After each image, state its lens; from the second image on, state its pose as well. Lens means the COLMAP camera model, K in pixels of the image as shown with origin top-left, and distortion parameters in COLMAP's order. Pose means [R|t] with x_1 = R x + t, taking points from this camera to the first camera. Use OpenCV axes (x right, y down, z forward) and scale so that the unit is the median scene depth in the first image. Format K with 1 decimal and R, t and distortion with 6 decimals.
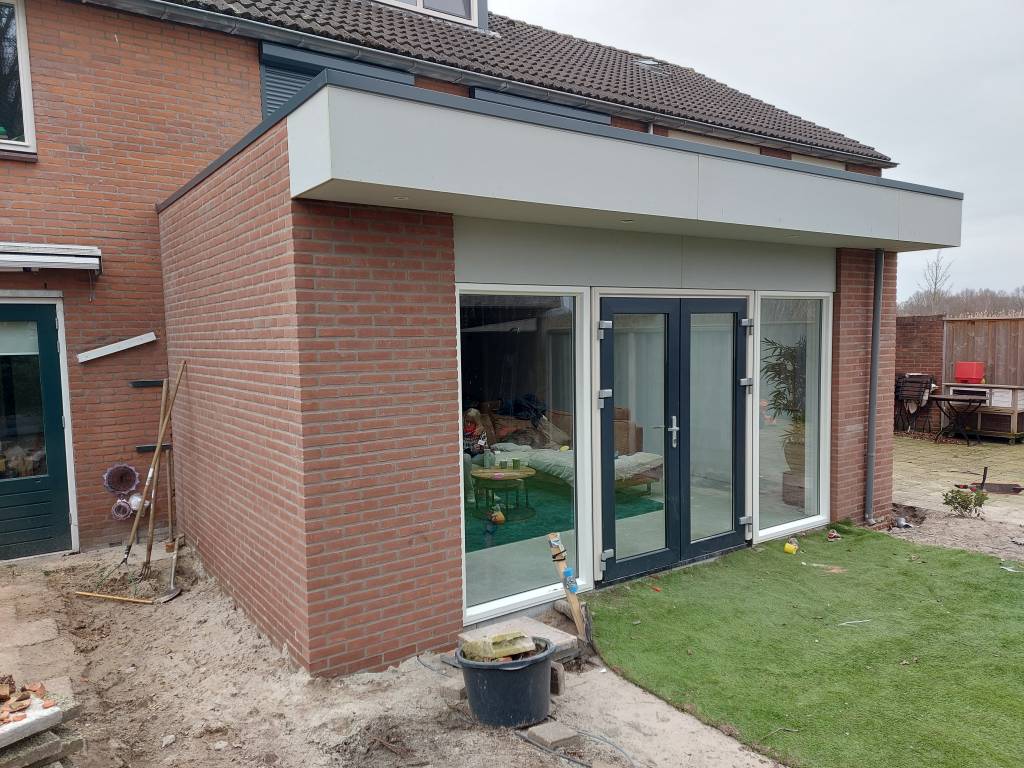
lens RADIAL K [[734.9, 0, 520.8], [0, 734.9, 389.0], [0, 0, 1]] dist [0.089819, -0.072019]
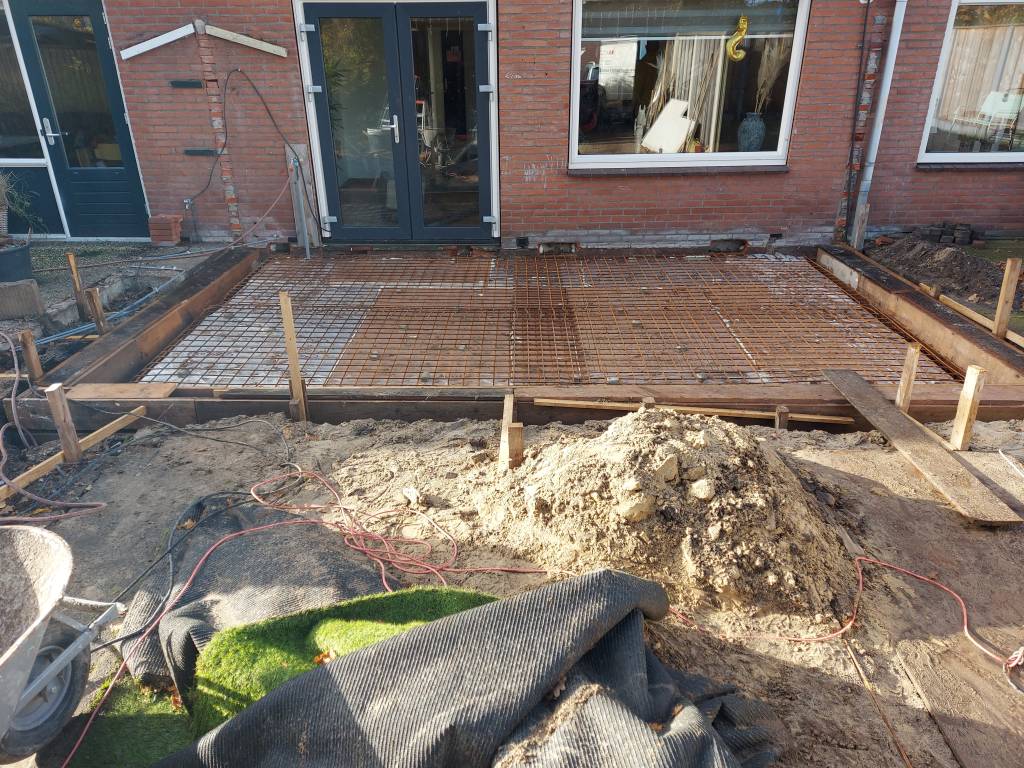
lens RADIAL K [[734.9, 0, 506.3], [0, 734.9, 392.8], [0, 0, 1]] dist [0.089819, -0.072019]
pose [[0.809314, 0.261464, -0.525973, 0.609462], [-0.050122, 0.922937, 0.381675, -0.039931], [0.585234, -0.282532, 0.760051, 0.440027]]
